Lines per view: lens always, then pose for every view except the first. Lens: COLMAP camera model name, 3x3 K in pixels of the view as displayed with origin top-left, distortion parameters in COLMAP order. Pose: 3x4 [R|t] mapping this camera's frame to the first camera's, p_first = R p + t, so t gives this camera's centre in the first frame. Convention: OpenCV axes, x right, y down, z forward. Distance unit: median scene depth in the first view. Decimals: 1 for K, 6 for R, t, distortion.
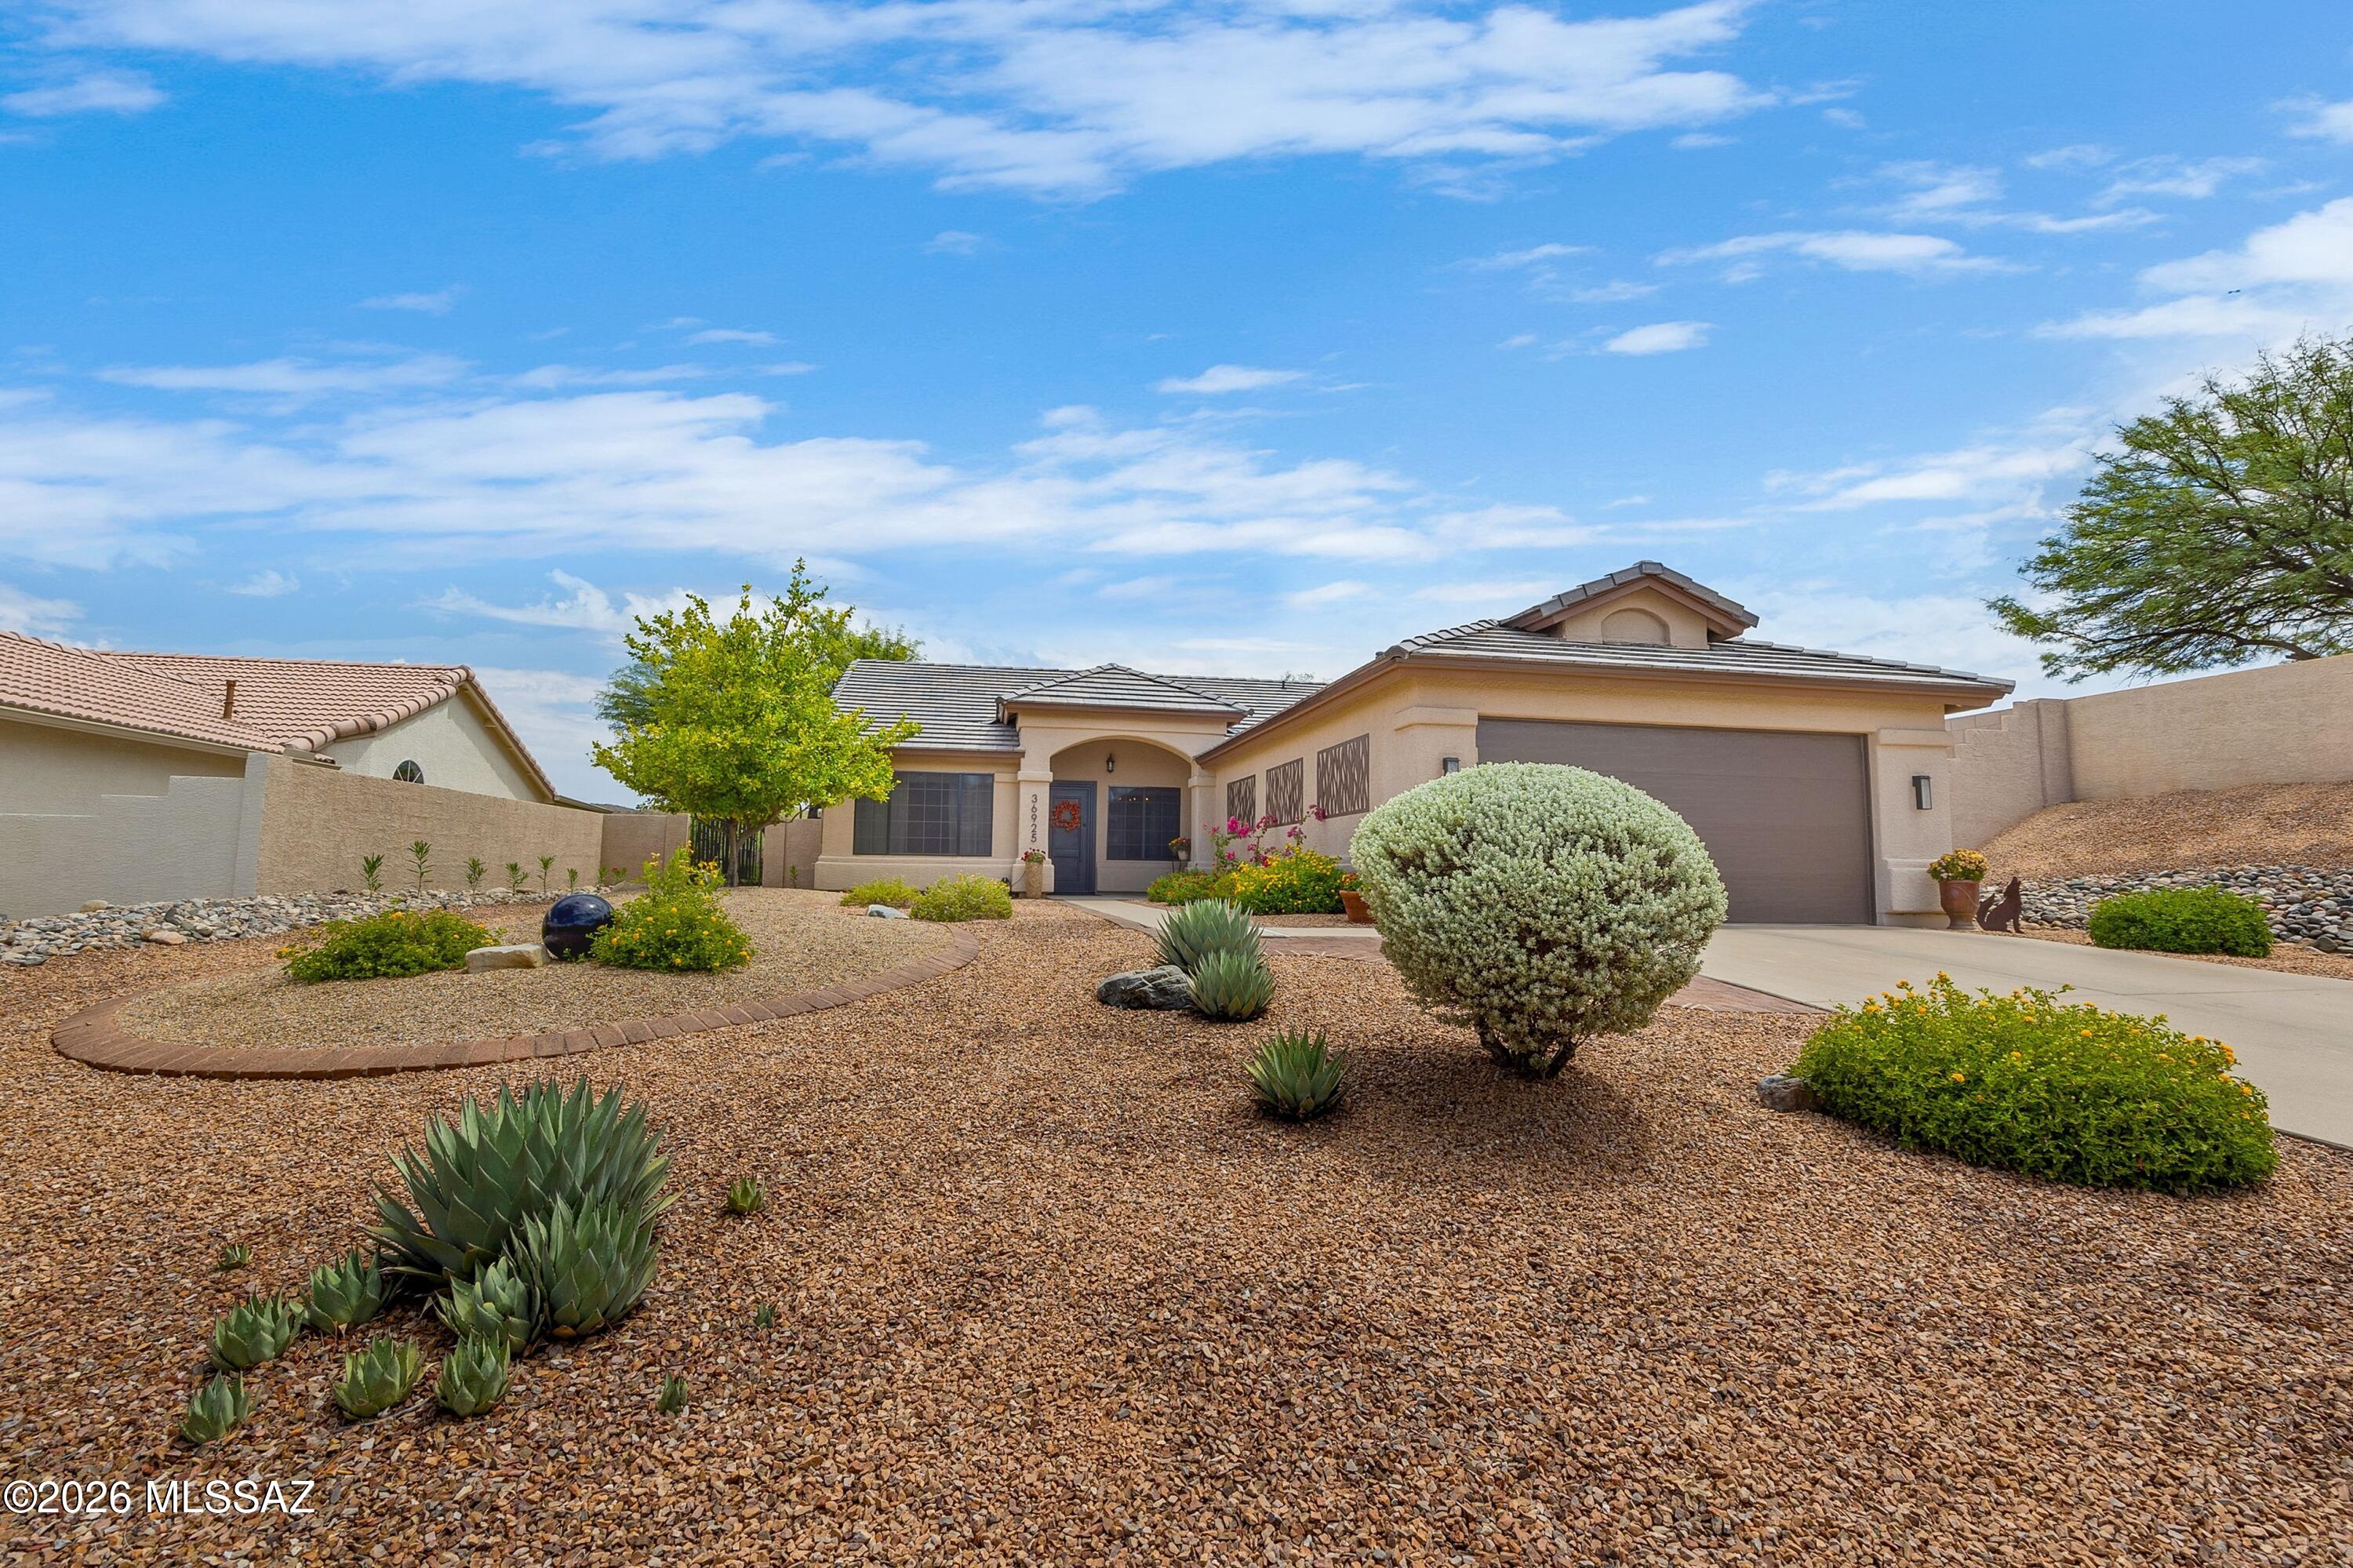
lens RADIAL K [[2255.6, 0, 1176.5], [0, 2255.6, 784.0], [0, 0, 1]] dist [-0.323555, 0.000701]
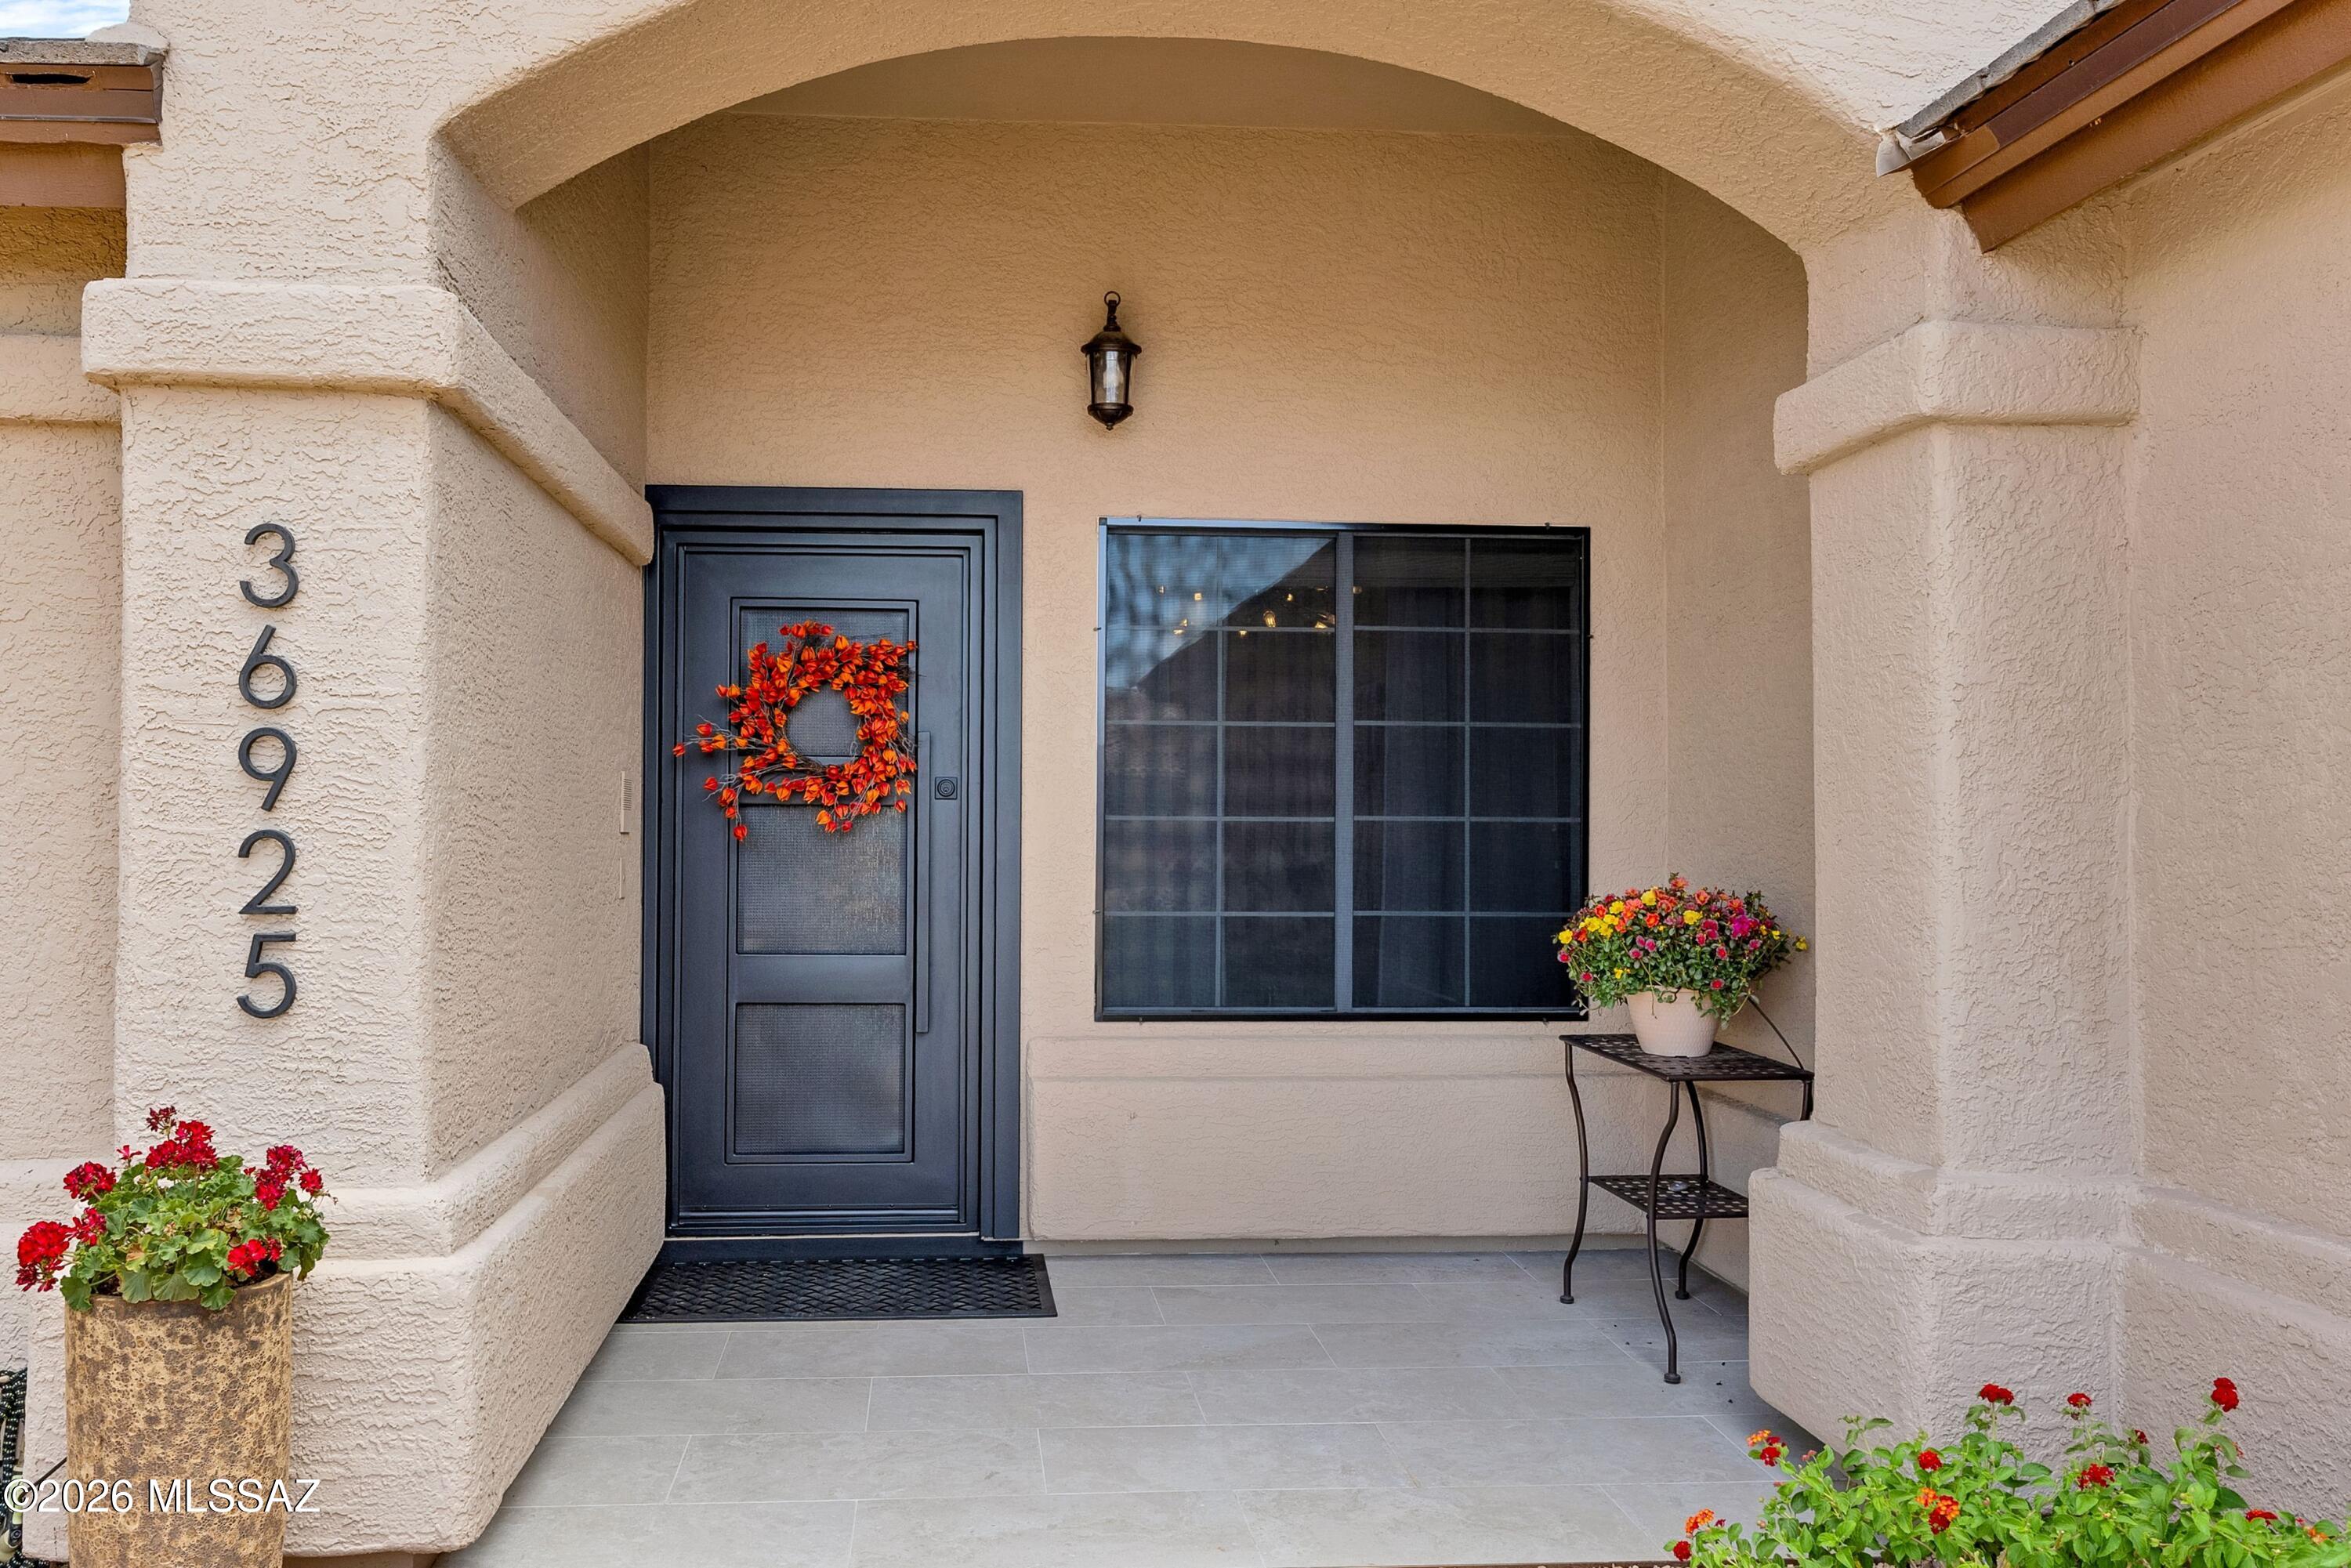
lens RADIAL K [[2253.6, 0, 1175.5], [0, 2253.6, 784.0], [0, 0, 1]] dist [-0.323555, 0.000701]
pose [[0.999270, -0.016987, -0.034222, -0.020610], [0.018321, 0.999070, 0.039038, 0.012506], [0.033527, -0.039636, 0.998652, 0.854293]]
